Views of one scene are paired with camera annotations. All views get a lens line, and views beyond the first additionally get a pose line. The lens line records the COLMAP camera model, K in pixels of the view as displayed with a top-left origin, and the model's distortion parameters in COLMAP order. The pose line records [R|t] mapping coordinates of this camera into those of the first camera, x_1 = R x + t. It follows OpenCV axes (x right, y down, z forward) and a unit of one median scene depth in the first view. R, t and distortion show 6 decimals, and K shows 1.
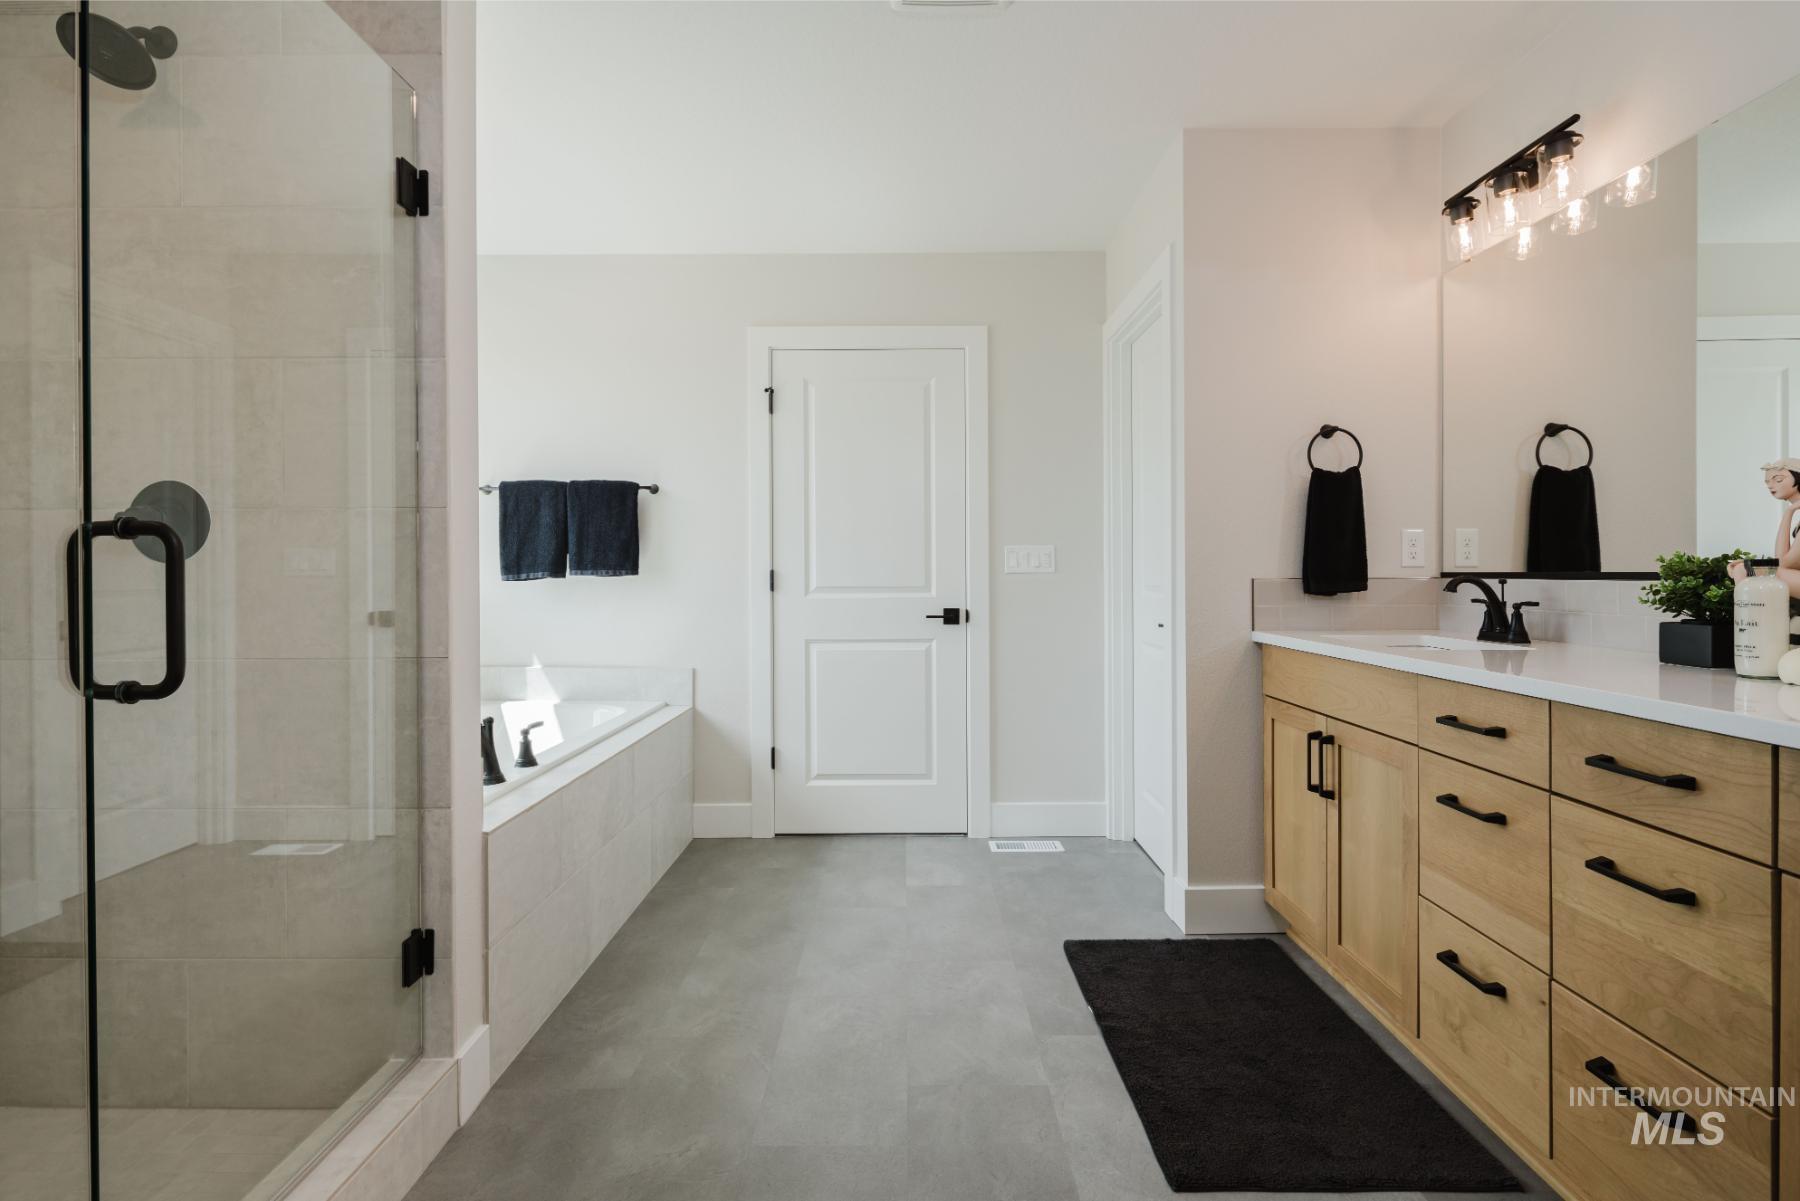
lens RADIAL K [[874.2, 0, 901.7], [0, 874.2, 575.2], [0, 0, 1]] dist [-0.002344, -0.001797]
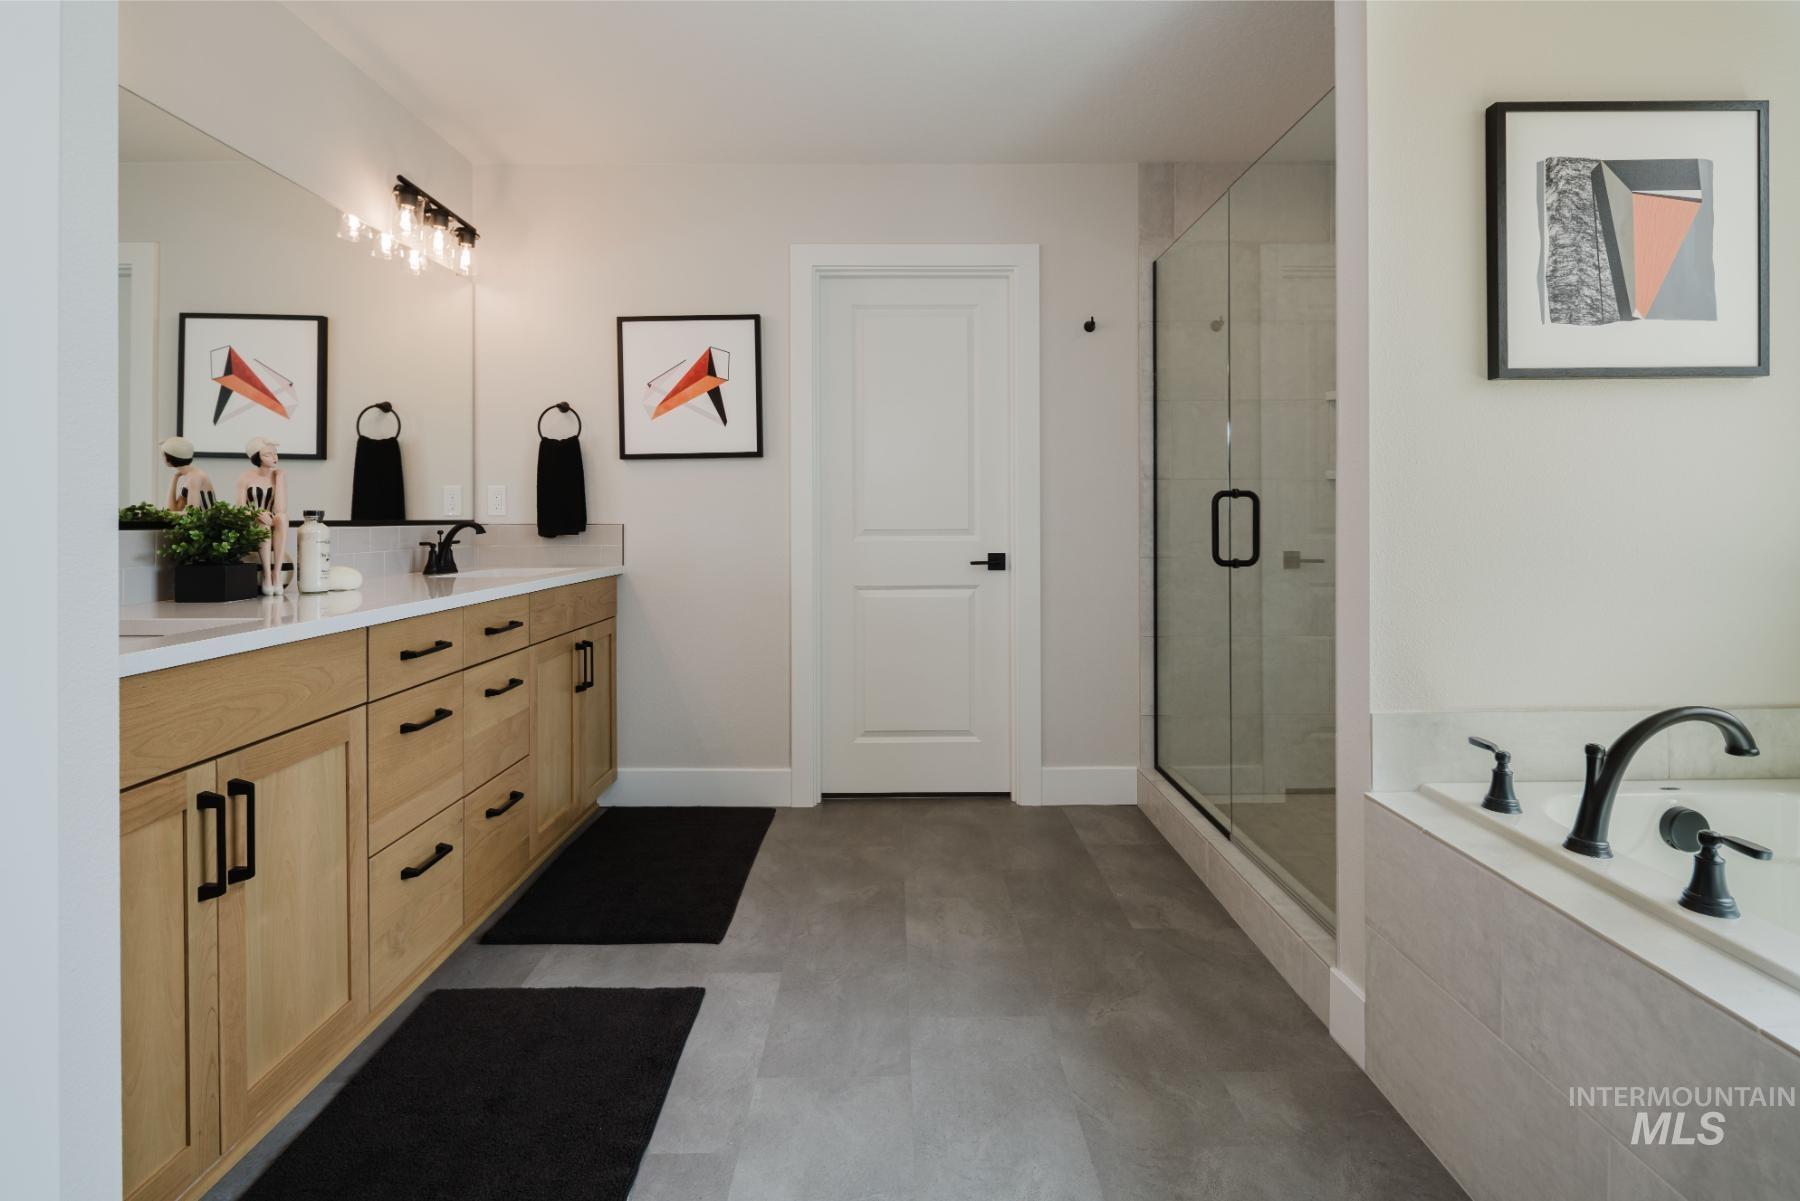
lens RADIAL K [[829.2, 0, 897.6], [0, 829.2, 517.4], [0, 0, 1]] dist [-0.000008, -0.000006]
pose [[-0.999901, 0.009087, -0.010784, 0.026058], [0.009045, 0.999952, 0.003885, -0.003812], [0.010819, 0.003787, -0.999934, 2.002206]]
